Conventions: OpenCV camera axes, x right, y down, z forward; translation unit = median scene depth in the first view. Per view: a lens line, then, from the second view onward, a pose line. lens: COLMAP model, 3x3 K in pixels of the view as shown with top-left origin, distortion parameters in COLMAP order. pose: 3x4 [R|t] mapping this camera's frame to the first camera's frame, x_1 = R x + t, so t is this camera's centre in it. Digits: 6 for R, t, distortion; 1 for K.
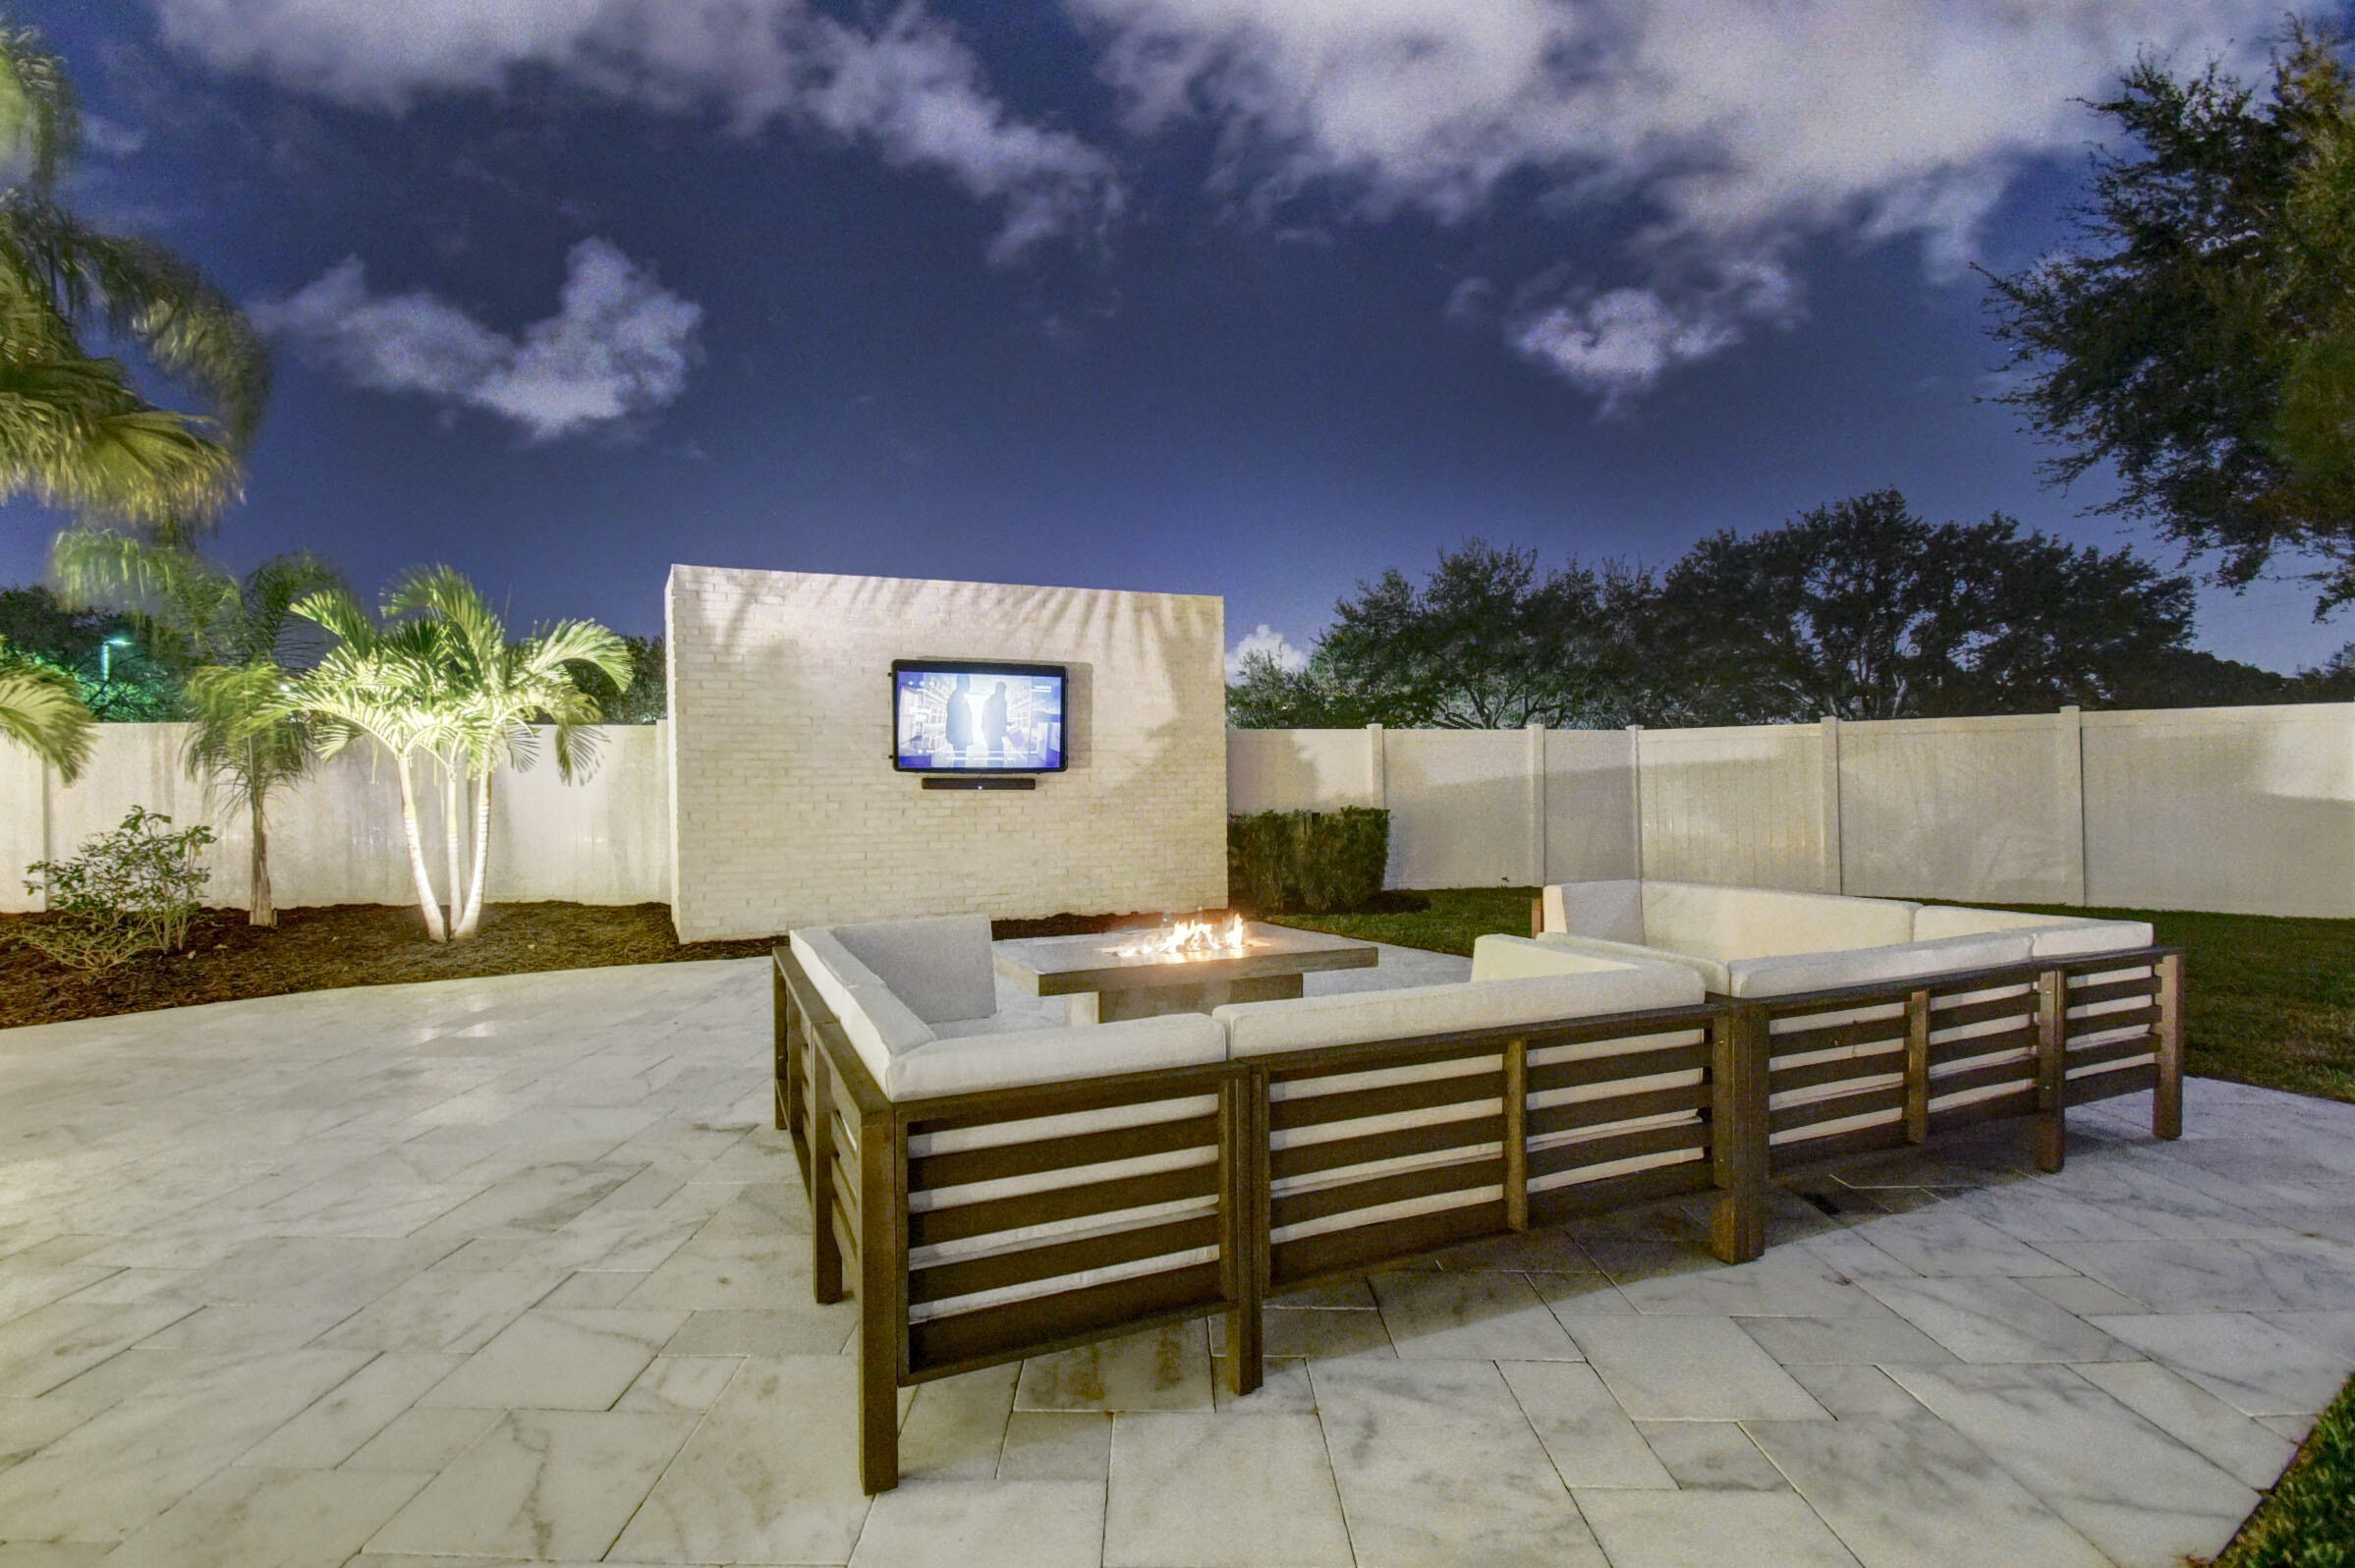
lens RADIAL K [[1038.4, 0, 1160.2], [0, 1038.4, 799.3], [0, 0, 1]] dist [0.004805, 0.000389]
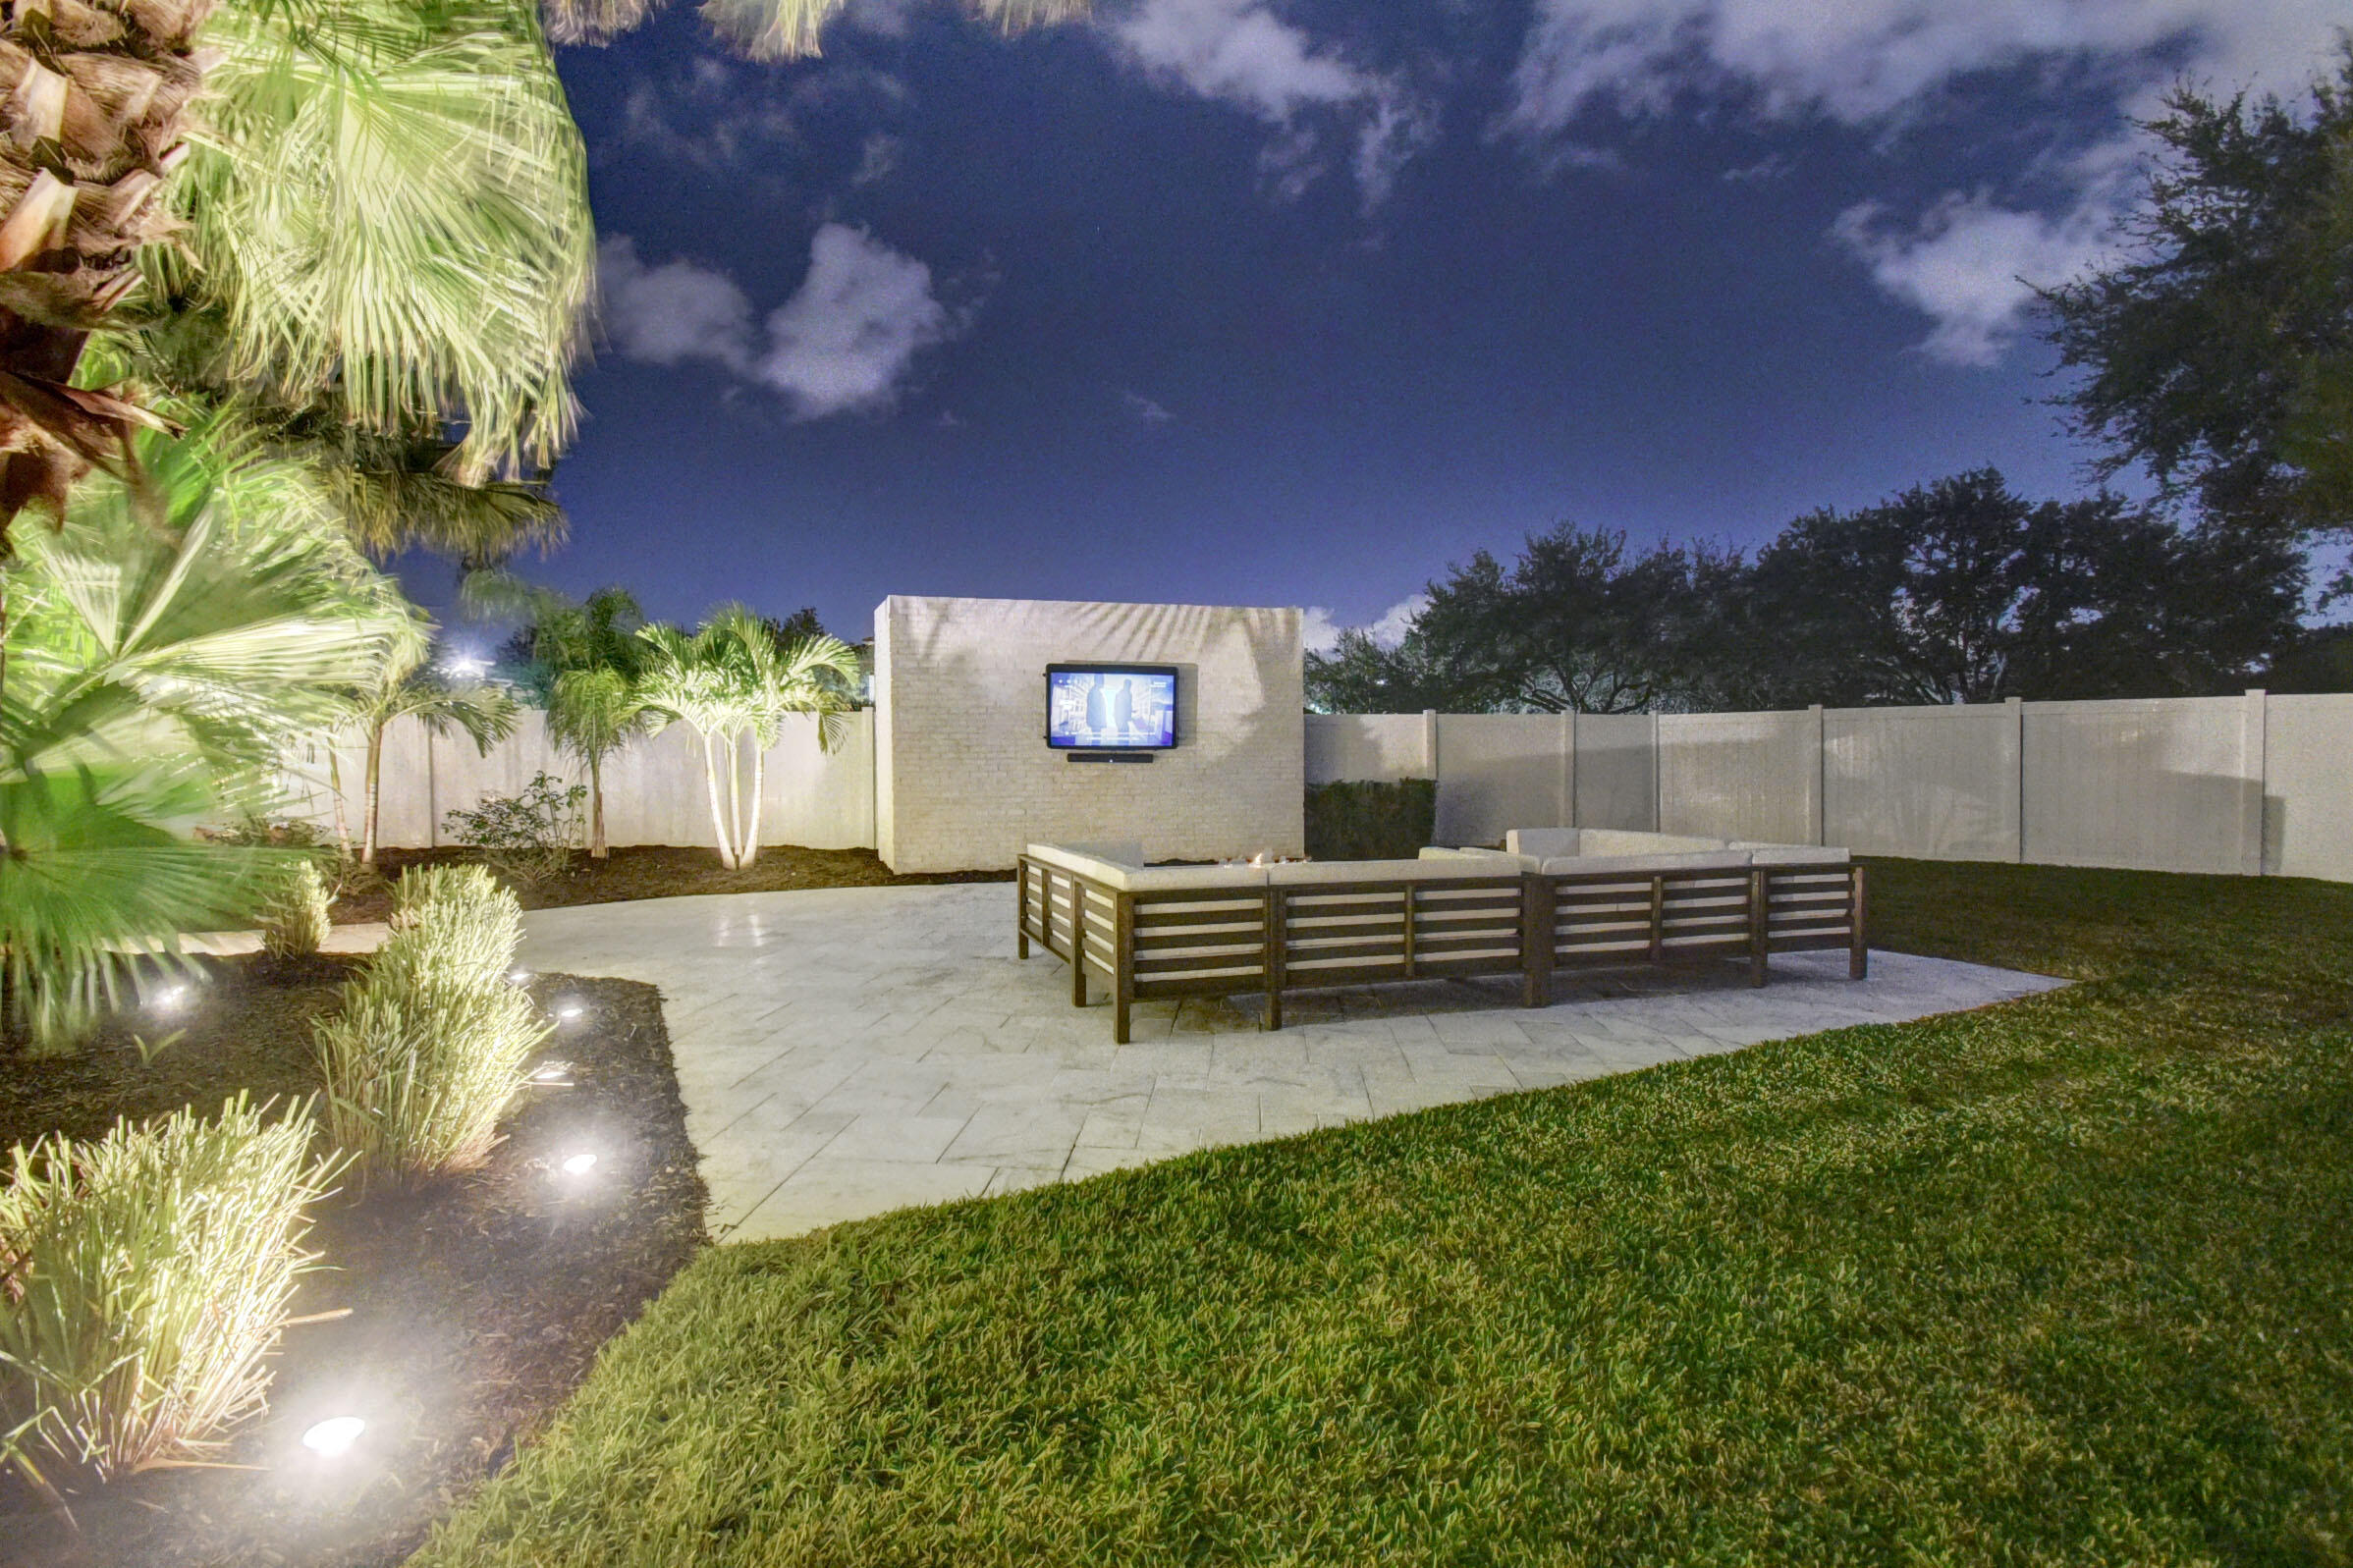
lens RADIAL K [[1037.4, 0, 1150.8], [0, 1037.4, 785.9], [0, 0, 1]] dist [0.004805, 0.000389]
pose [[0.994655, 0.007286, -0.102994, 0.009321], [-0.005887, 0.999886, 0.013883, 0.001765], [0.103083, -0.013203, 0.994585, -0.267327]]
